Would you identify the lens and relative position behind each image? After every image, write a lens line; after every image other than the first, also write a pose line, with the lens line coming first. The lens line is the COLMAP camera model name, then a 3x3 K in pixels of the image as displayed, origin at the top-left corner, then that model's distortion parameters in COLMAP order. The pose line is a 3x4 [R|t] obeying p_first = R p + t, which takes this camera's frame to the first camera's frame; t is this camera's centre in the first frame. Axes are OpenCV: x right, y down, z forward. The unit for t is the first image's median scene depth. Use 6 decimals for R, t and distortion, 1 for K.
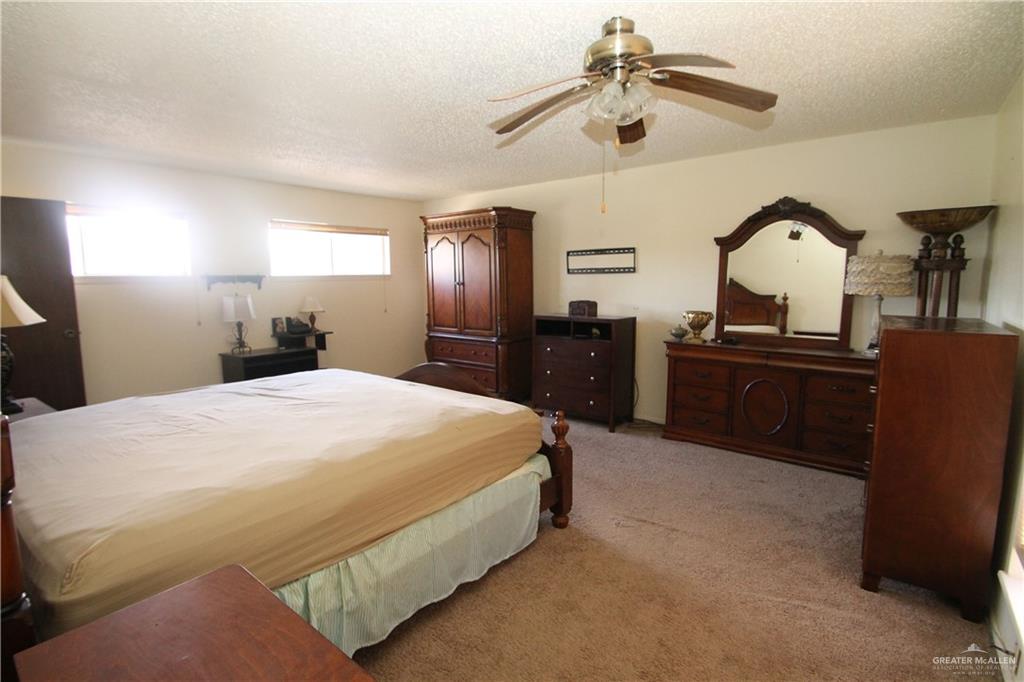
lens RADIAL K [[490.1, 0, 507.3], [0, 490.1, 338.0], [0, 0, 1]] dist [0.002382, 0.000149]
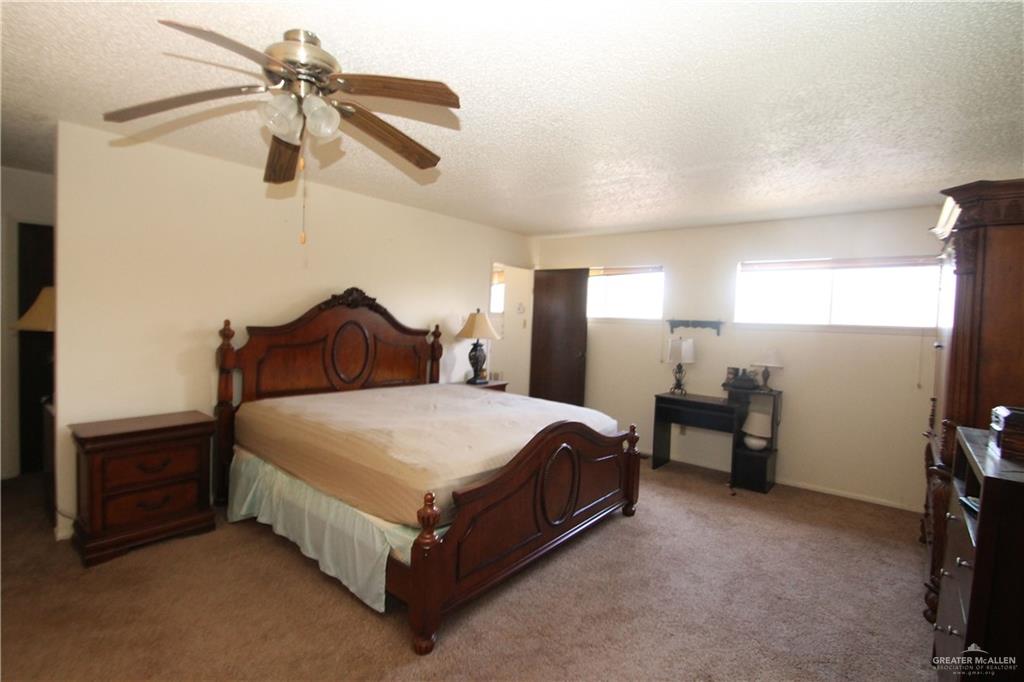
lens RADIAL K [[490.1, 0, 507.3], [0, 490.1, 340.3], [0, 0, 1]] dist [0.002382, 0.000149]
pose [[-0.013038, 0.058496, -0.998203, 0.471505], [-0.158693, 0.985514, 0.059825, -0.082689], [0.987242, 0.159188, -0.003566, 0.599387]]
